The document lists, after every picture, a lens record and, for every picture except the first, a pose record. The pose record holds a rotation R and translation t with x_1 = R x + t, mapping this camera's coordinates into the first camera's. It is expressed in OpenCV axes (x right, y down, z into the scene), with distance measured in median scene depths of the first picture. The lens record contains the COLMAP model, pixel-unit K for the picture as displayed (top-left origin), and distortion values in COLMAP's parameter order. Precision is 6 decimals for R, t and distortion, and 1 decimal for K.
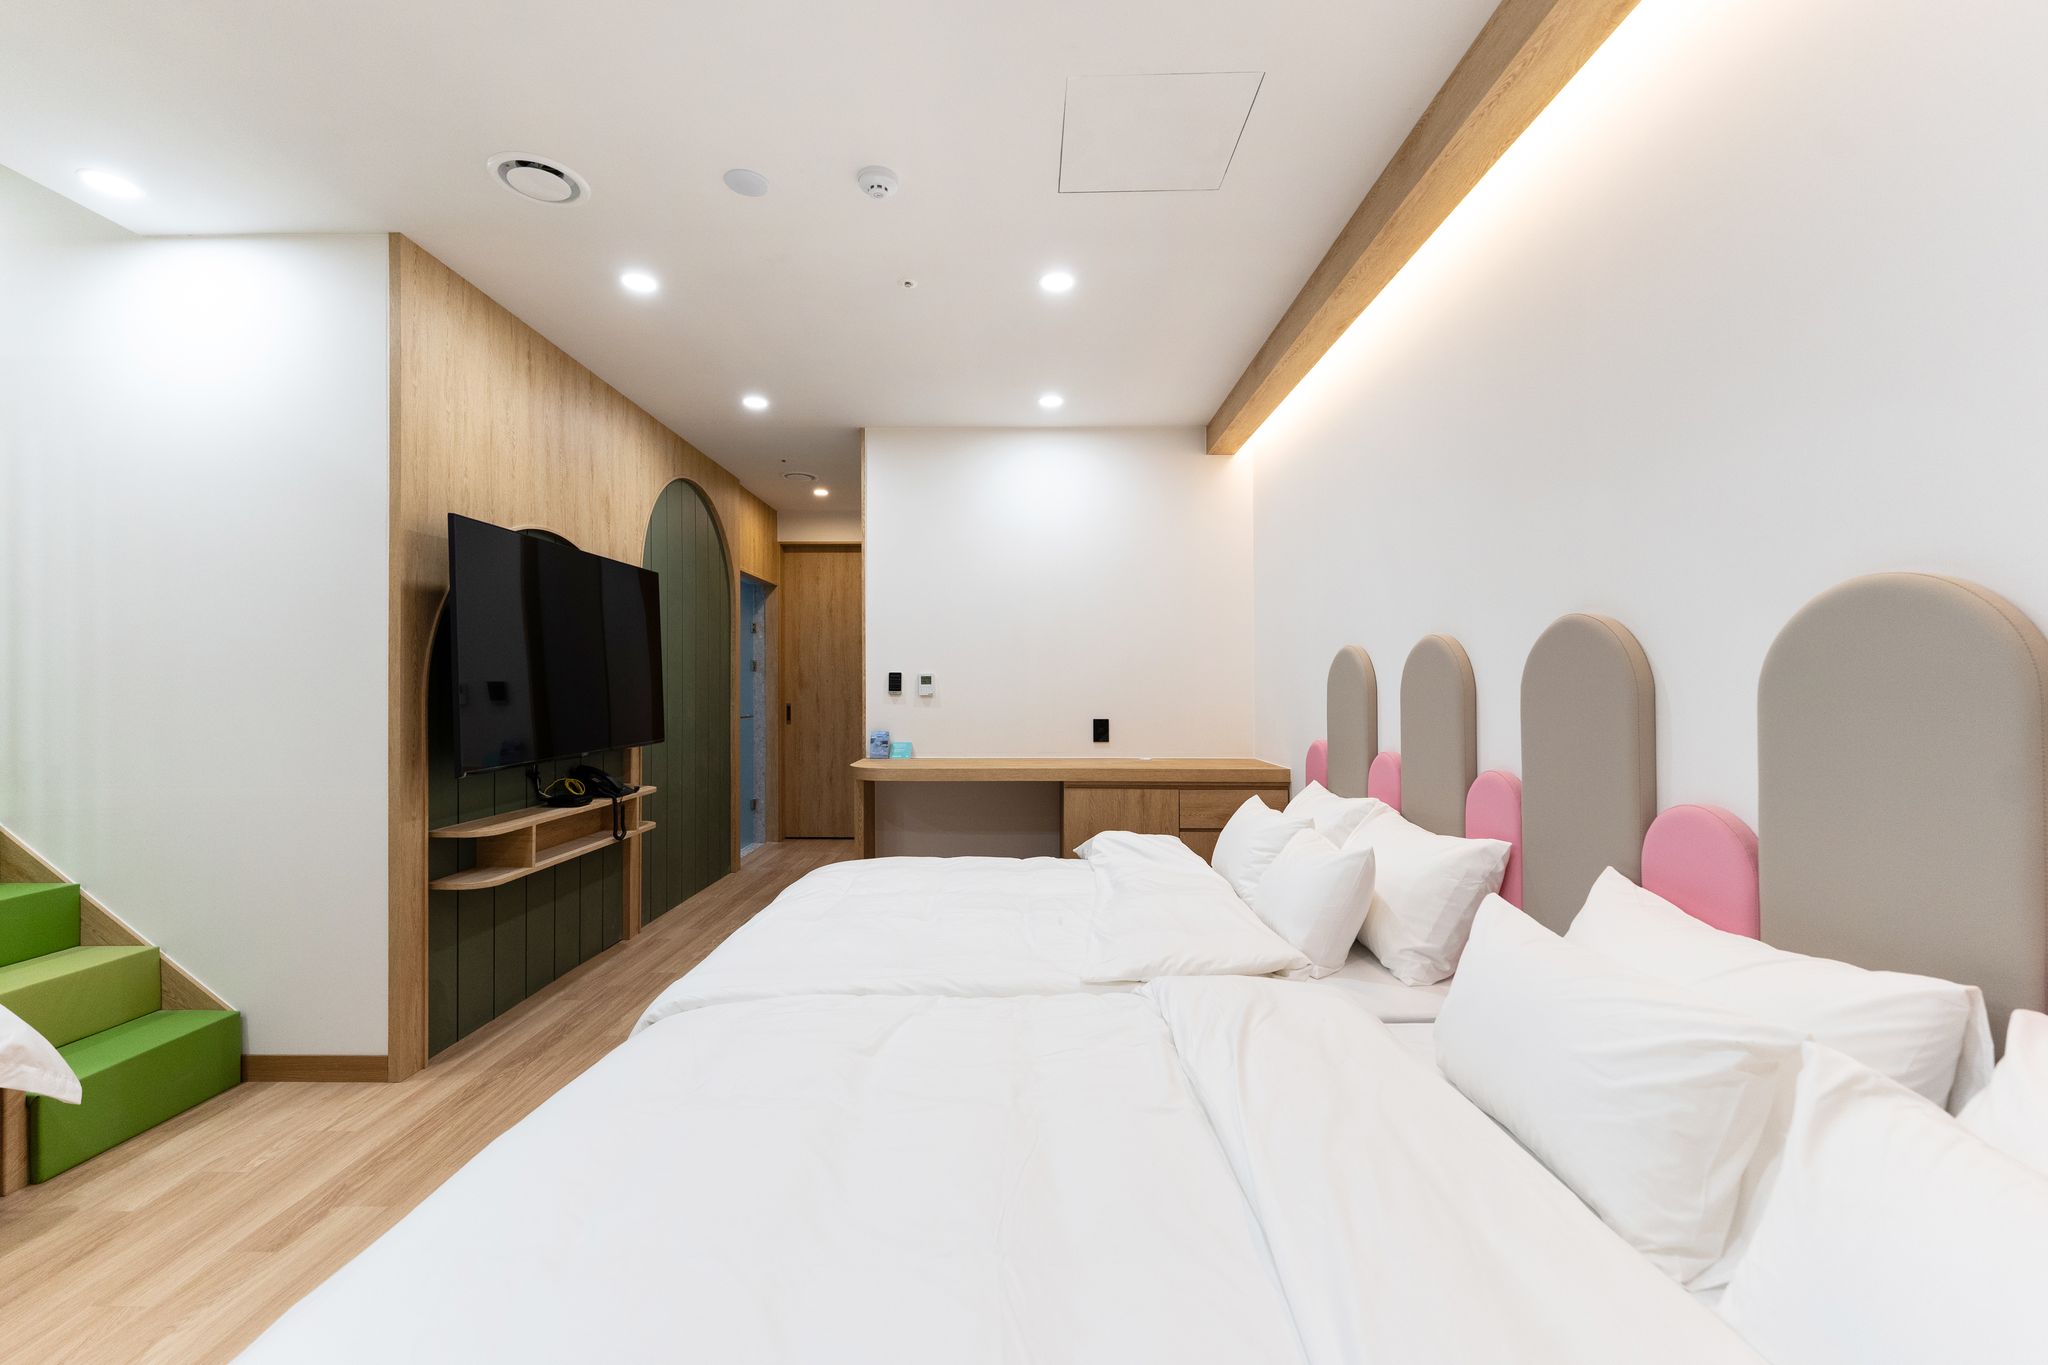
lens RADIAL K [[828.3, 0, 1024.0], [0, 828.3, 682.5], [0, 0, 1]] dist [0.013199, -0.003673]
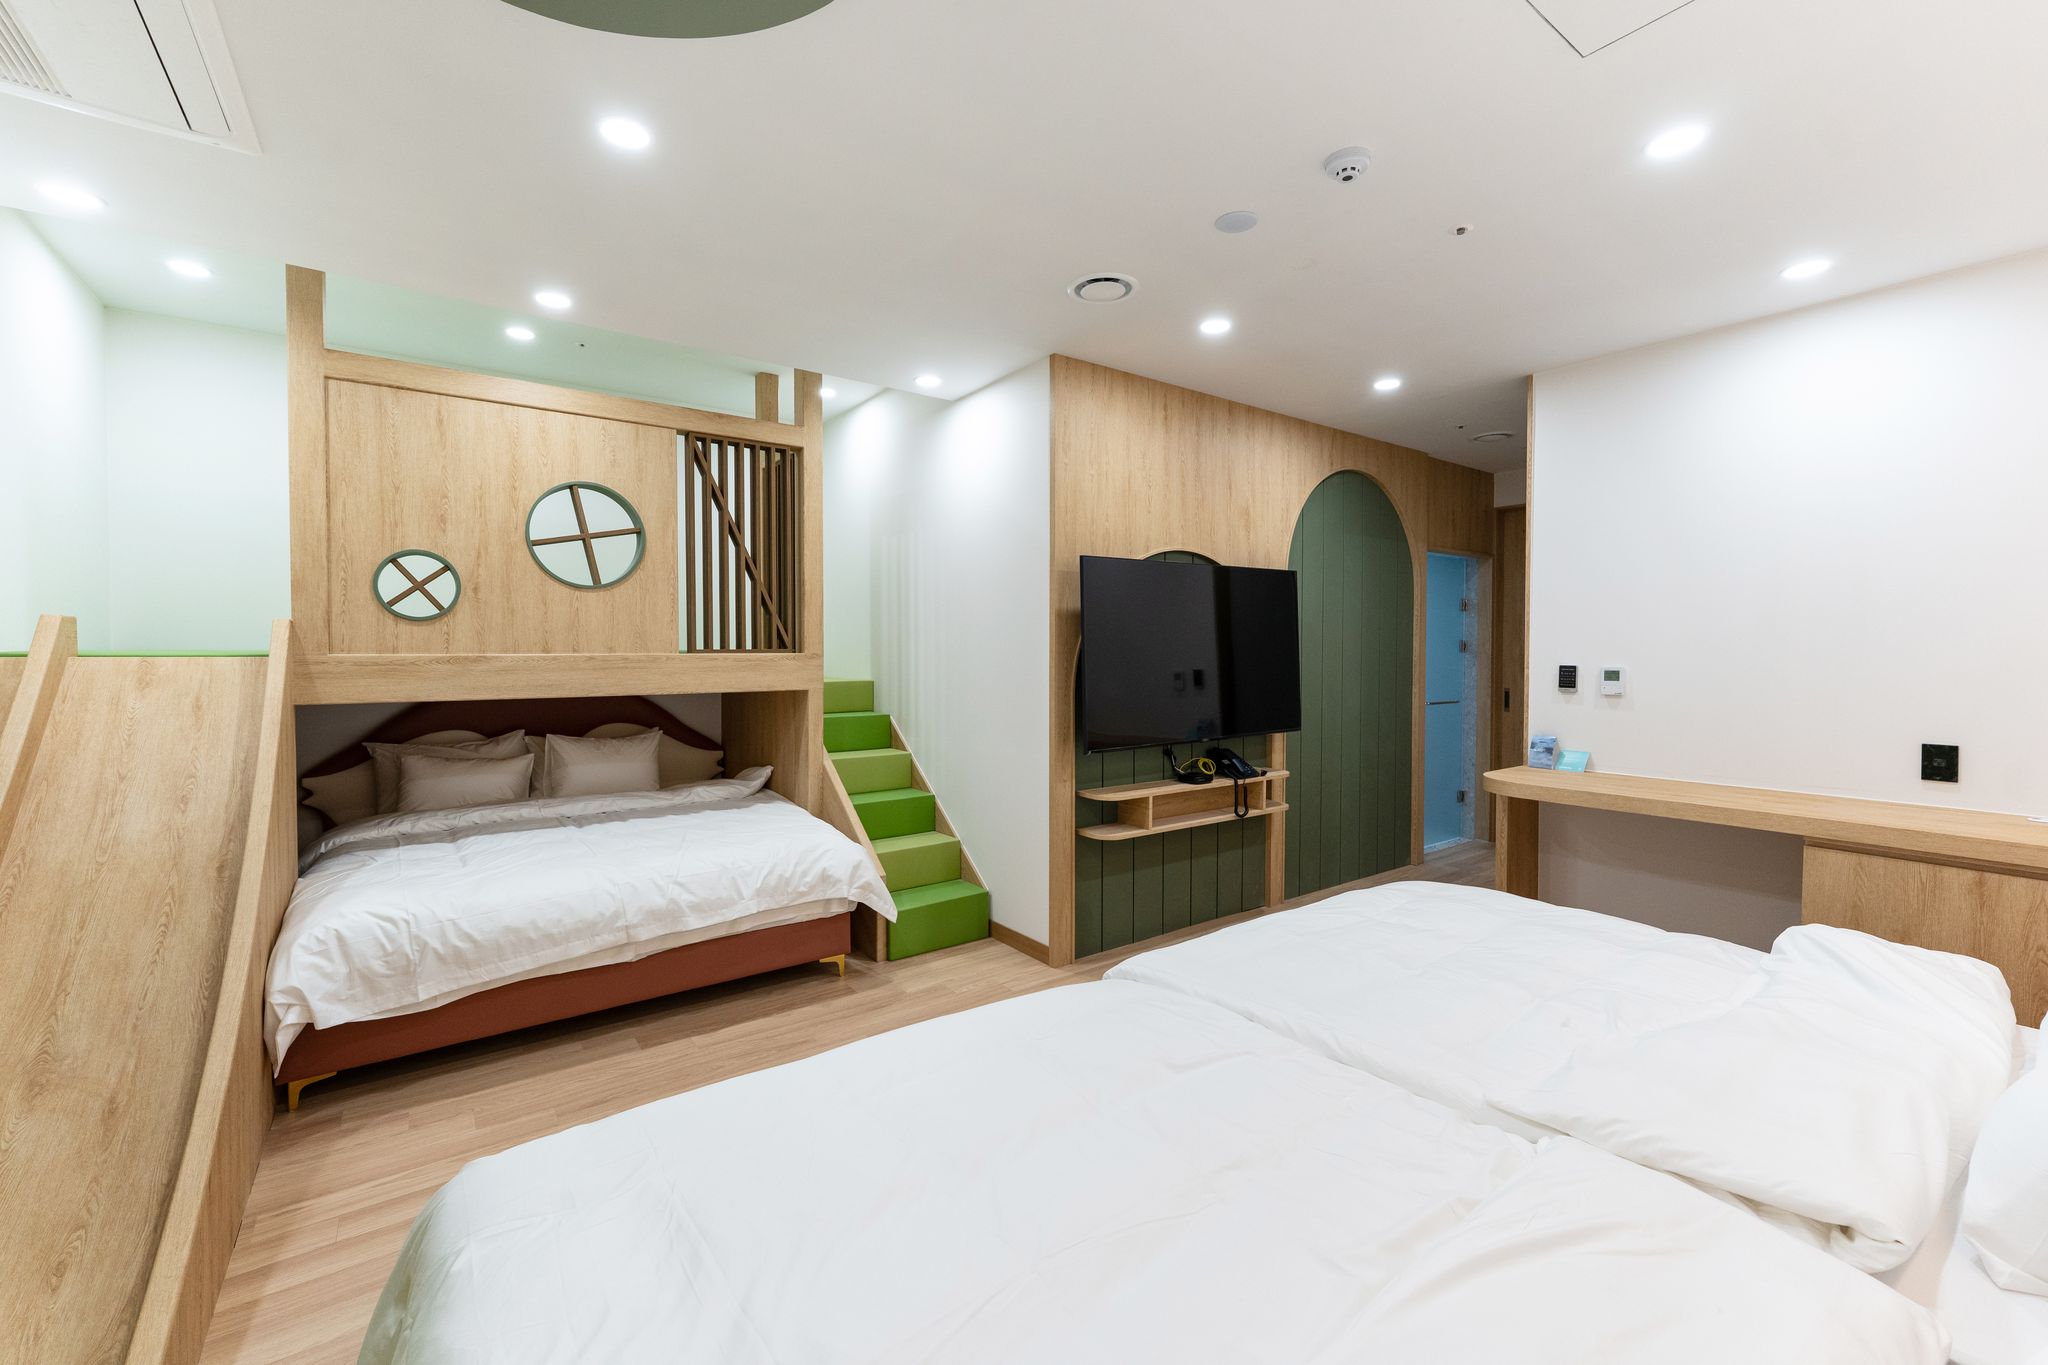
lens RADIAL K [[841.1, 0, 1035.0], [0, 841.1, 669.4], [0, 0, 1]] dist [0.011444, -0.000275]
pose [[0.605364, 0.020270, -0.795690, 0.287935], [0.004143, 0.999582, 0.028616, -0.051528], [0.795938, -0.020619, 0.605027, 0.109110]]
